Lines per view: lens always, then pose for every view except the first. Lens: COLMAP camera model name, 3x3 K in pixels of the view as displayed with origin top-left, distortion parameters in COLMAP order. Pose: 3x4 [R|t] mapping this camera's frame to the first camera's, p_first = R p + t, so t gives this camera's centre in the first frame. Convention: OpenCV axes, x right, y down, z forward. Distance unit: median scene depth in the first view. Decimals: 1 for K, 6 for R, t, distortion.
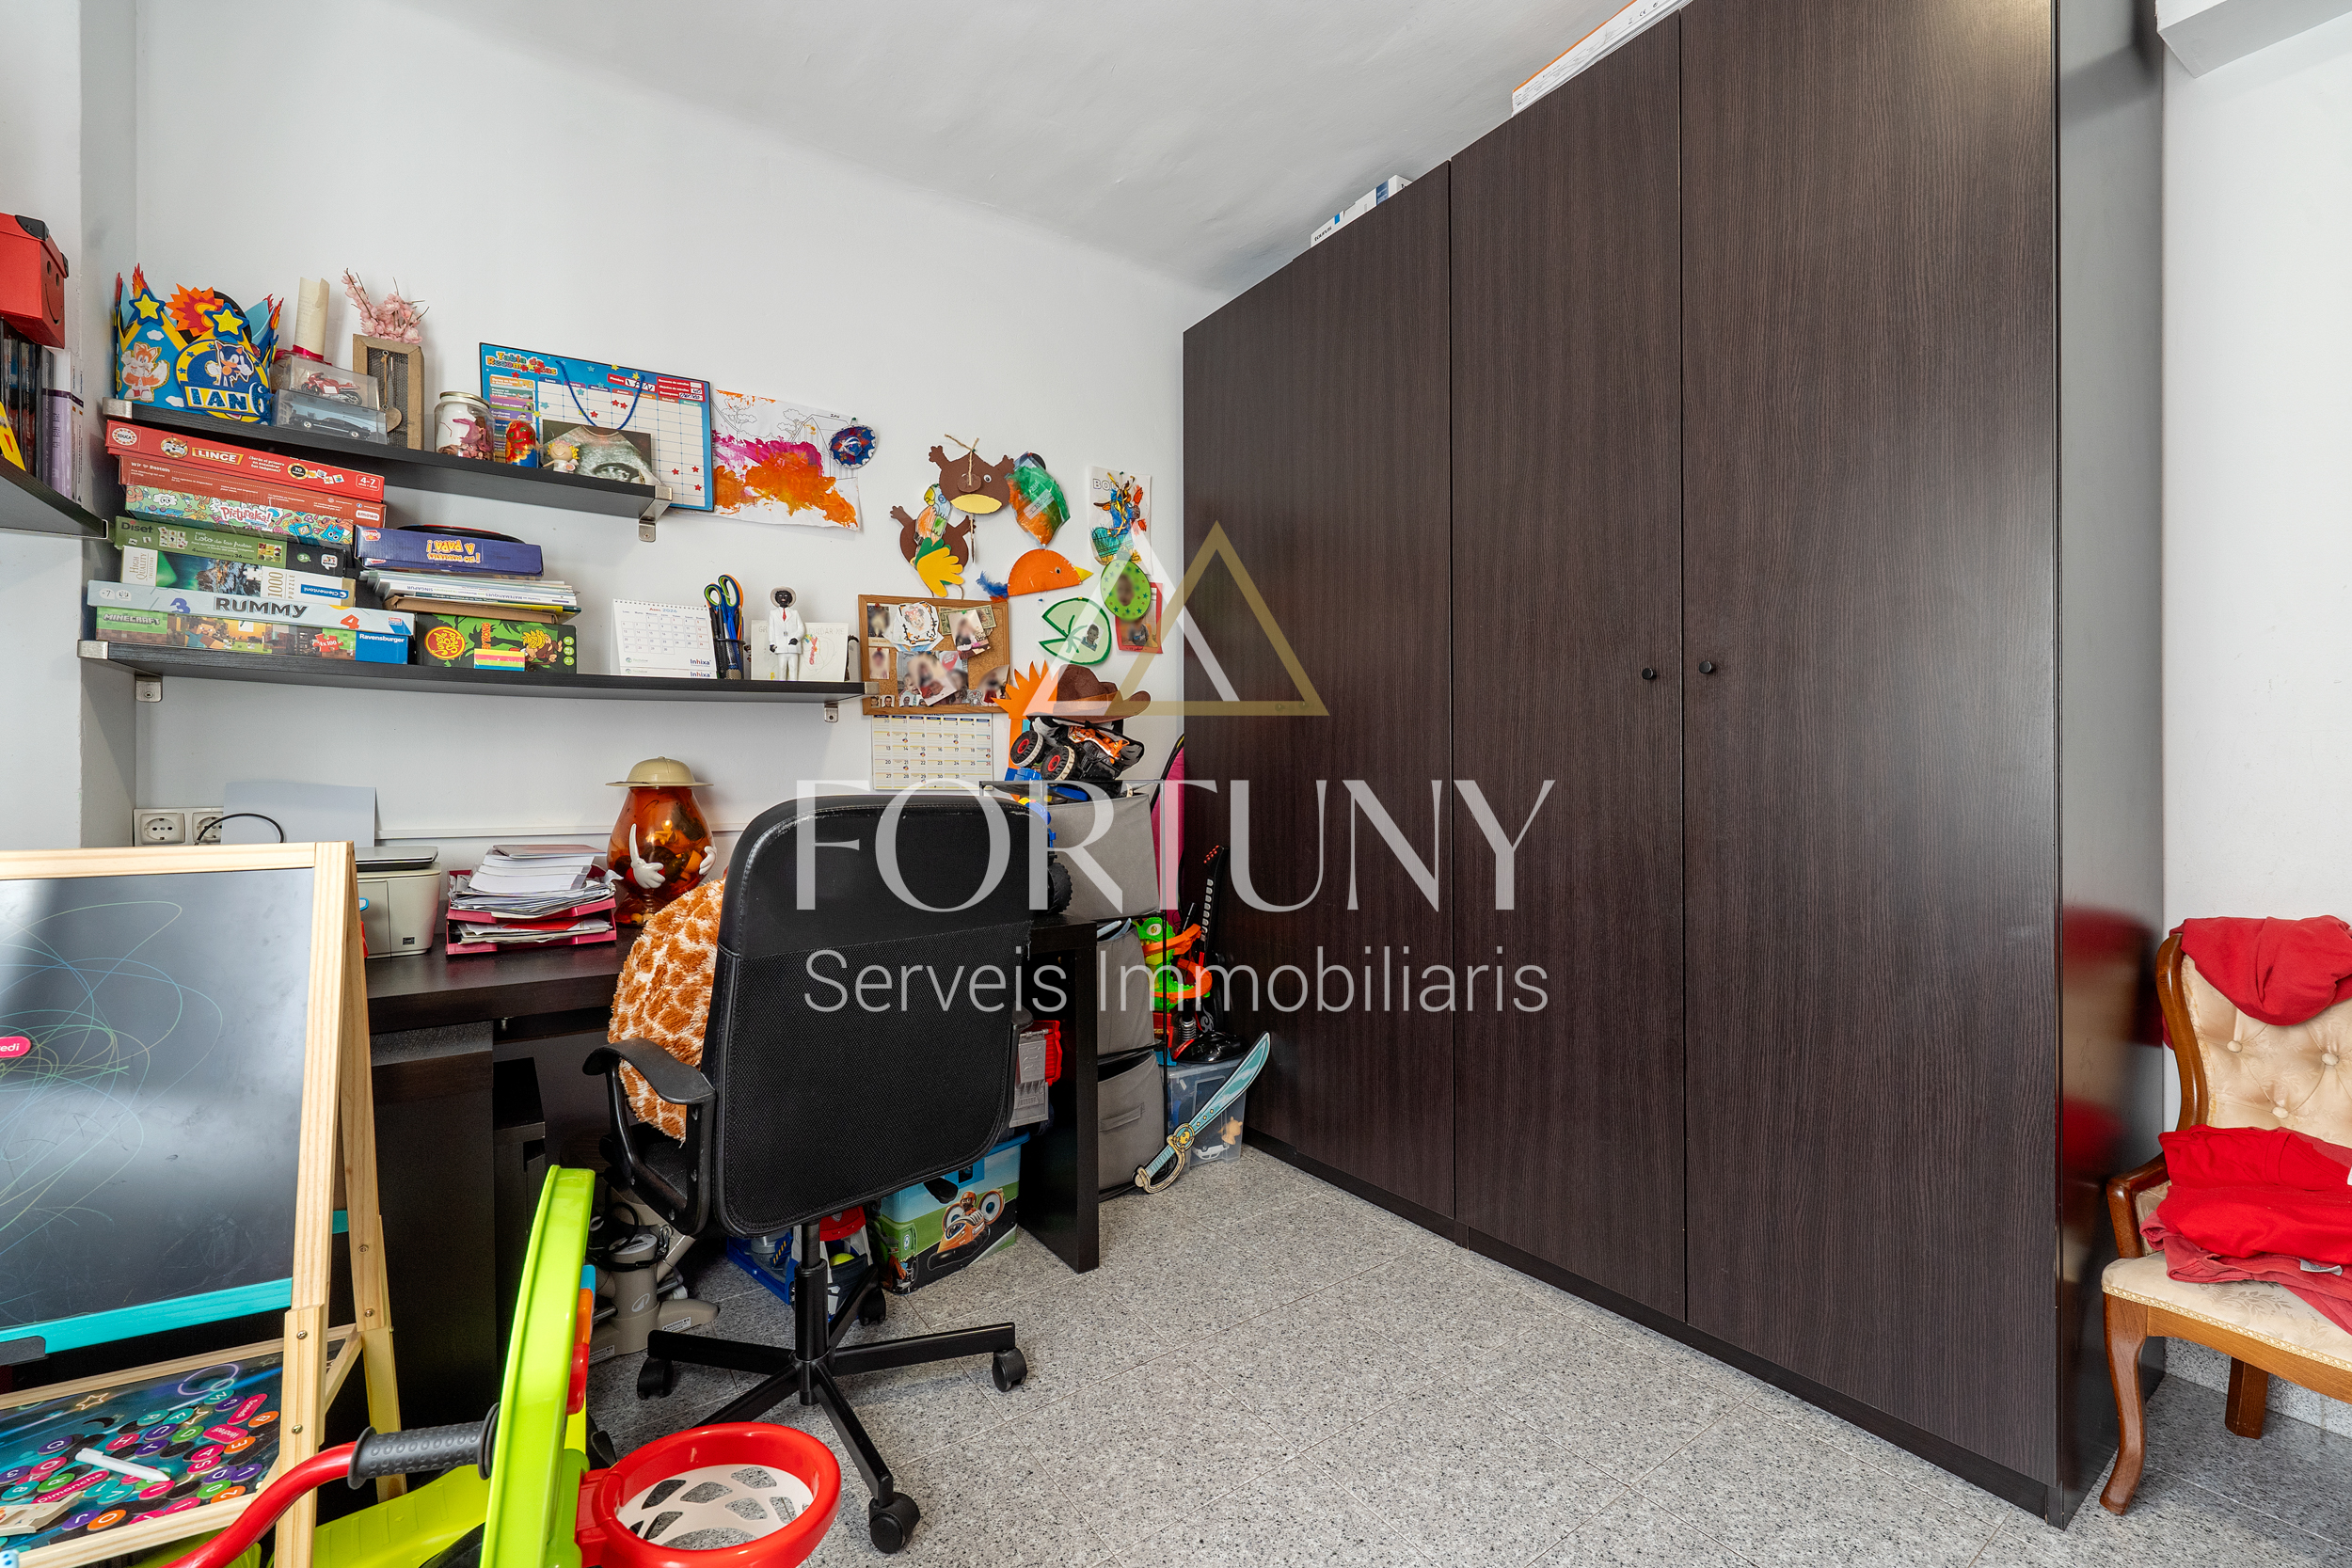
lens RADIAL K [[978.5, 0, 1181.8], [0, 978.5, 786.4], [0, 0, 1]] dist [0.012907, -0.000263]
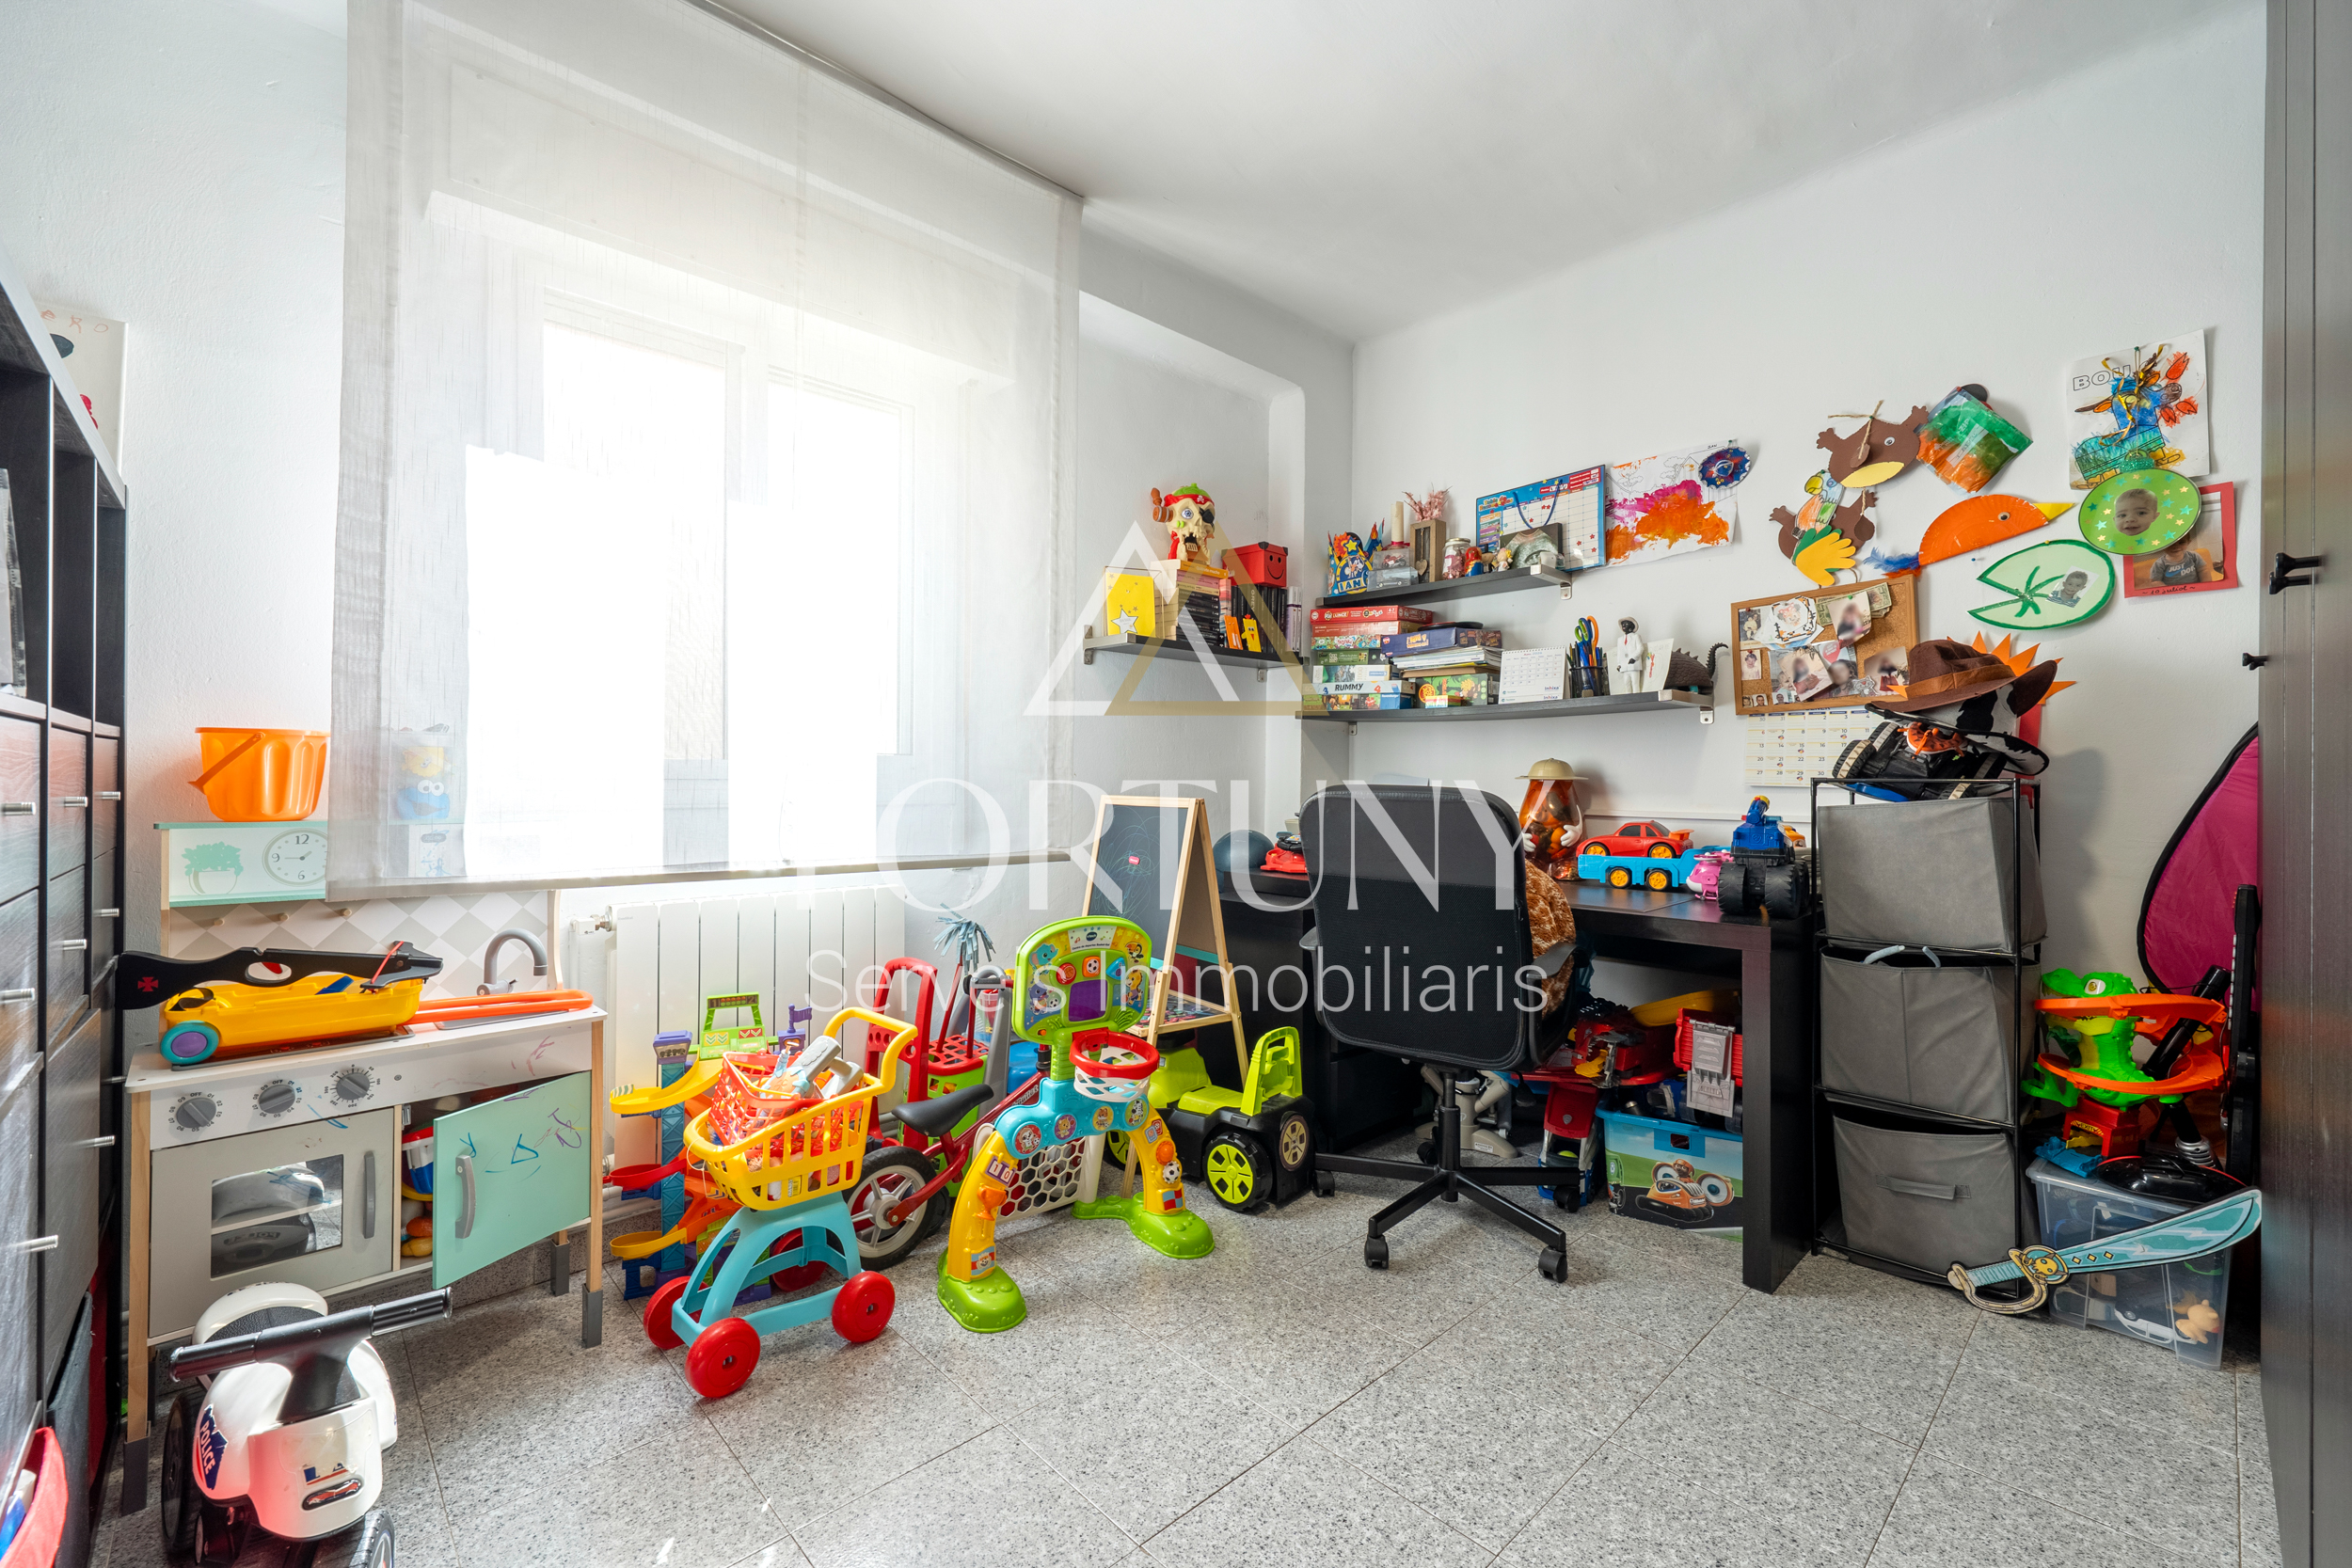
lens RADIAL K [[978.5, 0, 1183.4], [0, 978.5, 767.1], [0, 0, 1]] dist [0.012907, -0.000263]
pose [[0.157719, 0.000573, -0.987484, 0.630849], [-0.010048, 0.999949, -0.001024, -0.009119], [0.987433, 0.010084, 0.157717, 0.236171]]
